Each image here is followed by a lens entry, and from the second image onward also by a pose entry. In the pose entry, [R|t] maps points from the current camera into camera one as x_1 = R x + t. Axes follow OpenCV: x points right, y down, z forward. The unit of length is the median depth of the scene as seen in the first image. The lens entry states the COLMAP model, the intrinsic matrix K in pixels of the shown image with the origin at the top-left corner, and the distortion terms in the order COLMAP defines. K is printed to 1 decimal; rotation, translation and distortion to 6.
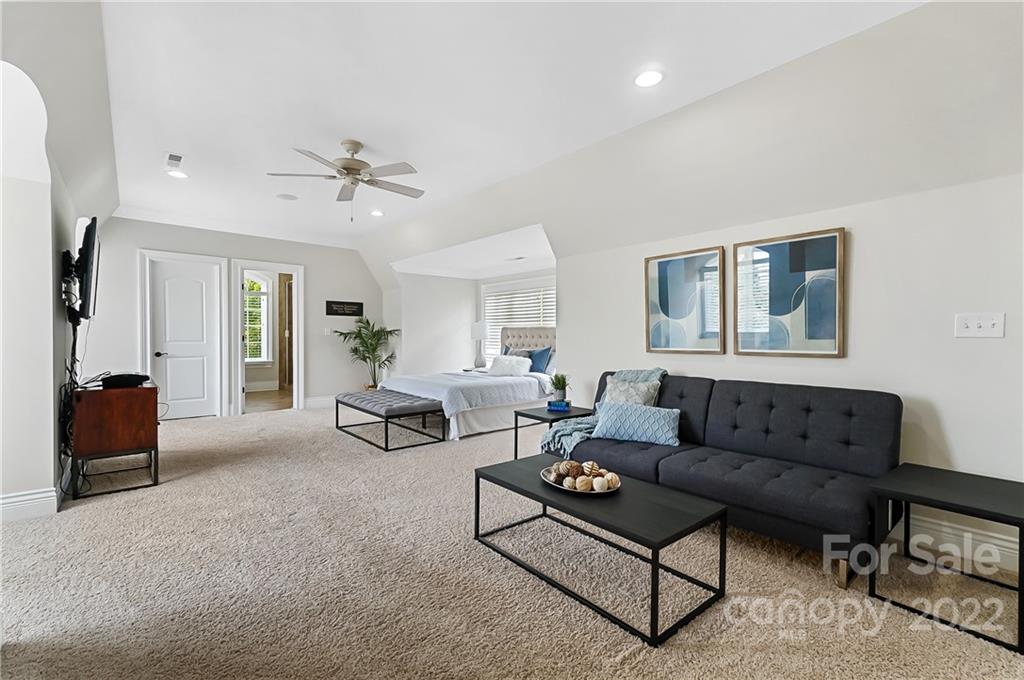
lens RADIAL K [[442.0, 0, 513.9], [0, 442.0, 338.8], [0, 0, 1]] dist [-0.001383, -0.000113]
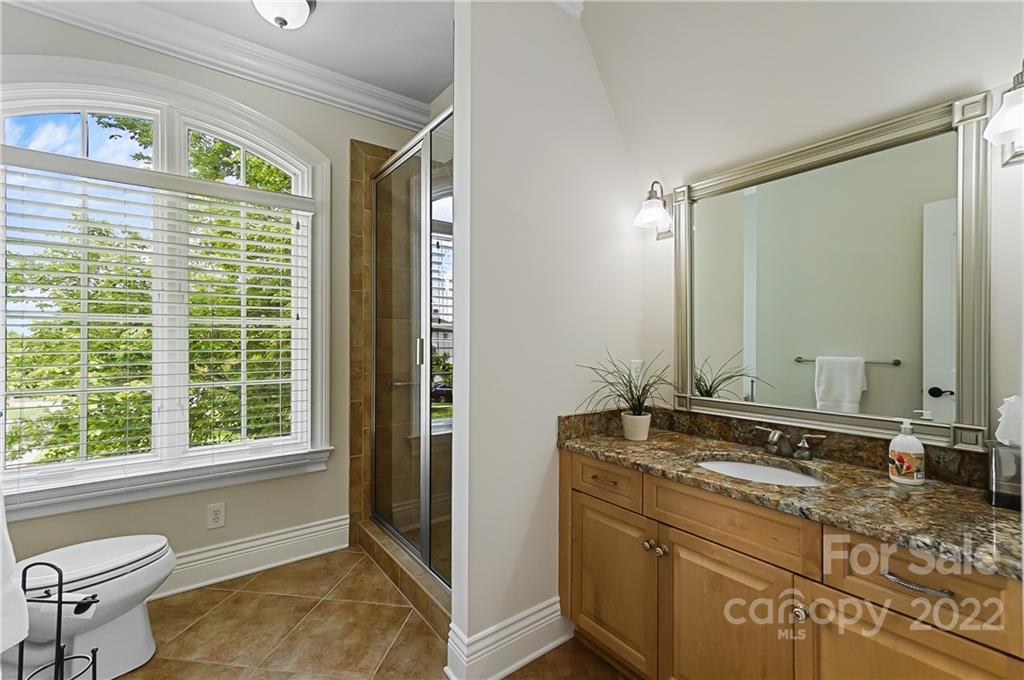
lens RADIAL K [[442.0, 0, 510.0], [0, 442.0, 339.1], [0, 0, 1]] dist [-0.001383, -0.000113]
pose [[0.998710, 0.001994, -0.050741, -0.421678], [-0.002387, 0.999968, -0.007691, -0.016047], [0.050724, 0.007802, 0.998682, 0.732413]]
